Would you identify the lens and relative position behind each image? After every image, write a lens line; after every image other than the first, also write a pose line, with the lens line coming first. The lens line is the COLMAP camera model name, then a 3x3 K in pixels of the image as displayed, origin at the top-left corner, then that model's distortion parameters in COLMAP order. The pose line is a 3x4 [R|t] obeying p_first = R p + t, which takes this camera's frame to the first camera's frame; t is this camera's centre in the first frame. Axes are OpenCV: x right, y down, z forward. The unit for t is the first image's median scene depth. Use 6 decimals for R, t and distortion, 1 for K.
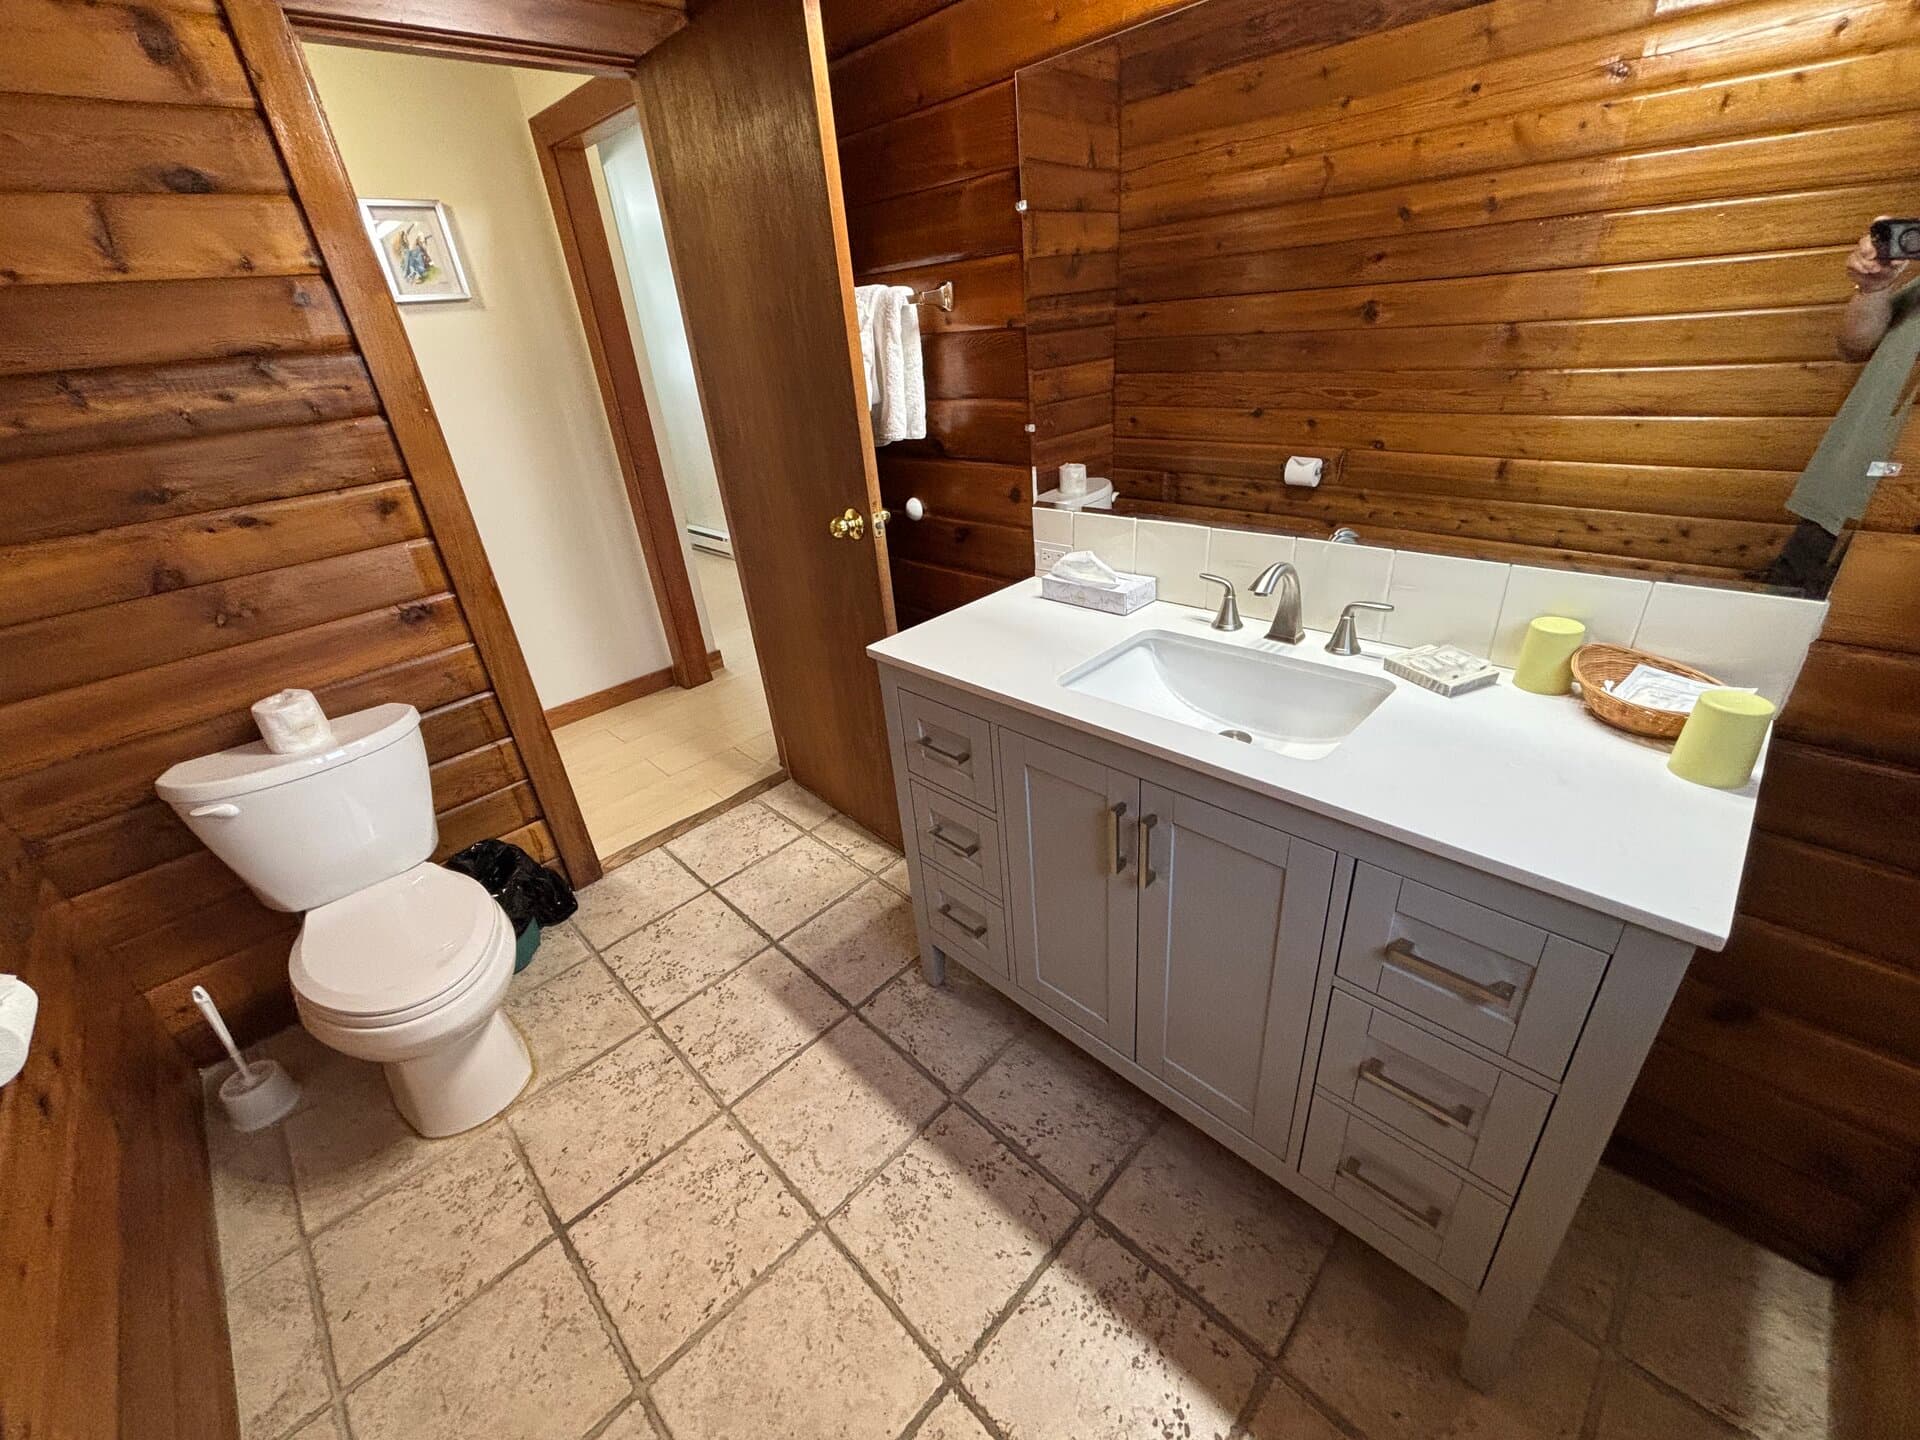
lens RADIAL K [[778.6, 0, 955.6], [0, 778.6, 717.4], [0, 0, 1]] dist [0.002709, 0.000758]
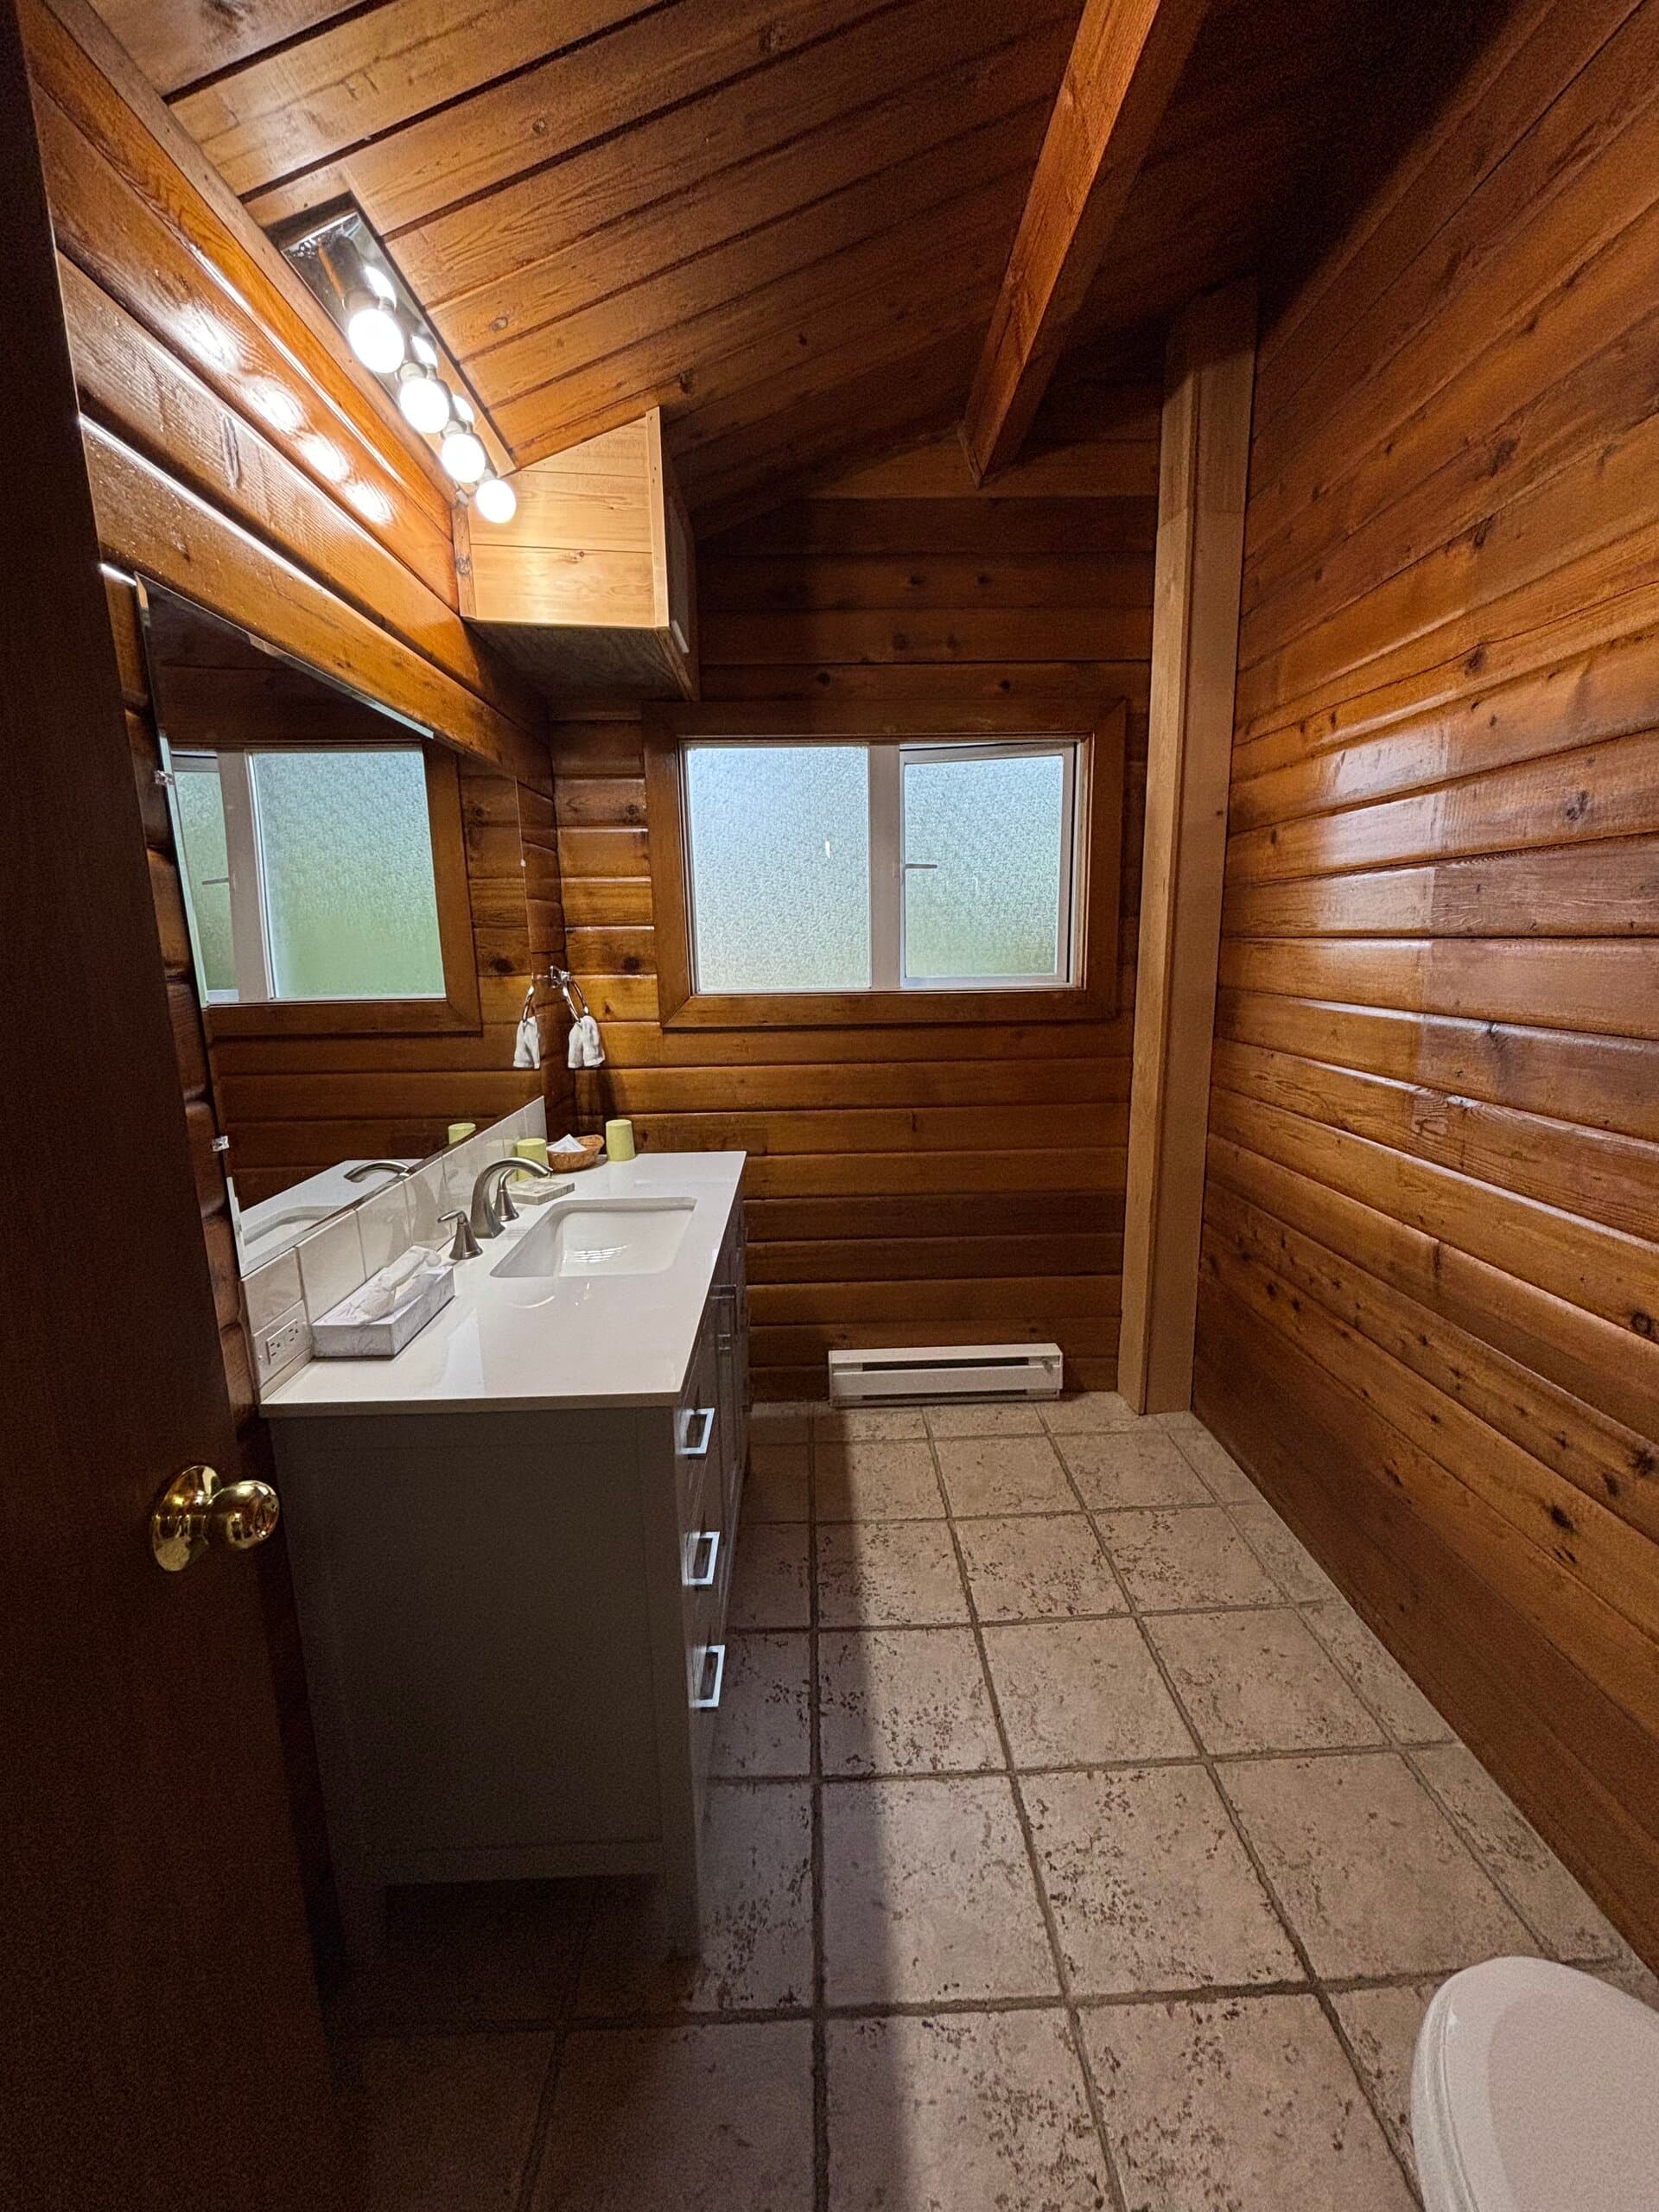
lens RADIAL K [[897.0, 0, 827.5], [0, 897.0, 1110.6], [0, 0, 1]] dist [0.002709, 0.000758]
pose [[-0.720780, -0.027201, 0.692630, -0.726188], [0.390903, 0.809228, 0.438570, -0.562026], [-0.572426, 0.586864, -0.572642, 1.241265]]
